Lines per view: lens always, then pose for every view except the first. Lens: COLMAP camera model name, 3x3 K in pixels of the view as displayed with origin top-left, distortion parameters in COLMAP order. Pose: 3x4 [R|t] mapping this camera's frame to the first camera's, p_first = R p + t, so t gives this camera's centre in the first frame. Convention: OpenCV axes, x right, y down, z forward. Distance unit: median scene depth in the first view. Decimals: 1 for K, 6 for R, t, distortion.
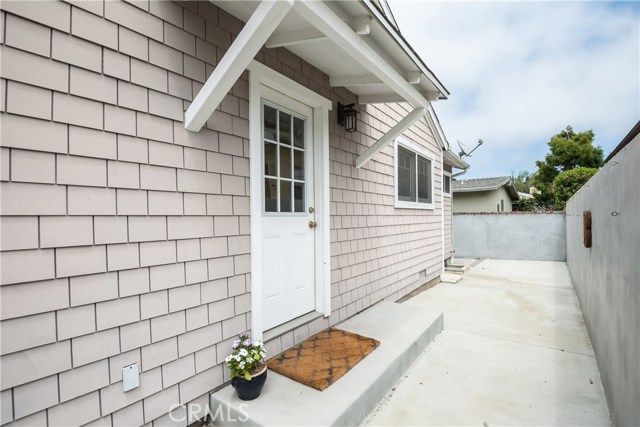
lens RADIAL K [[304.8, 0, 322.5], [0, 304.8, 214.6], [0, 0, 1]] dist [-0.007232, -0.008545]
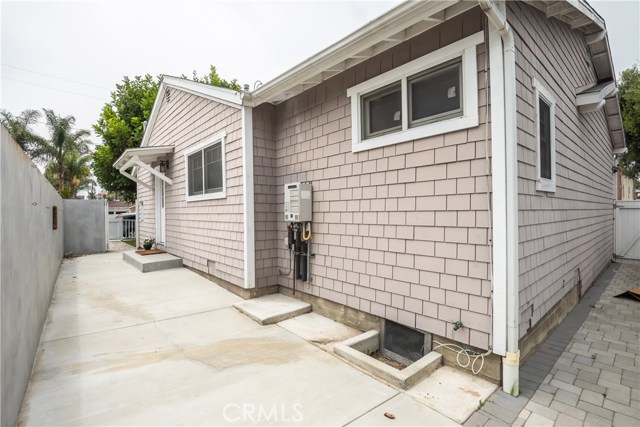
lens RADIAL K [[304.8, 0, 321.5], [0, 304.8, 215.4], [0, 0, 1]] dist [-0.007232, -0.008545]
pose [[-0.220102, 0.004413, -0.975467, 1.459127], [0.003873, 0.999986, 0.003650, 0.037918], [0.975469, -0.002975, -0.220116, 1.872769]]
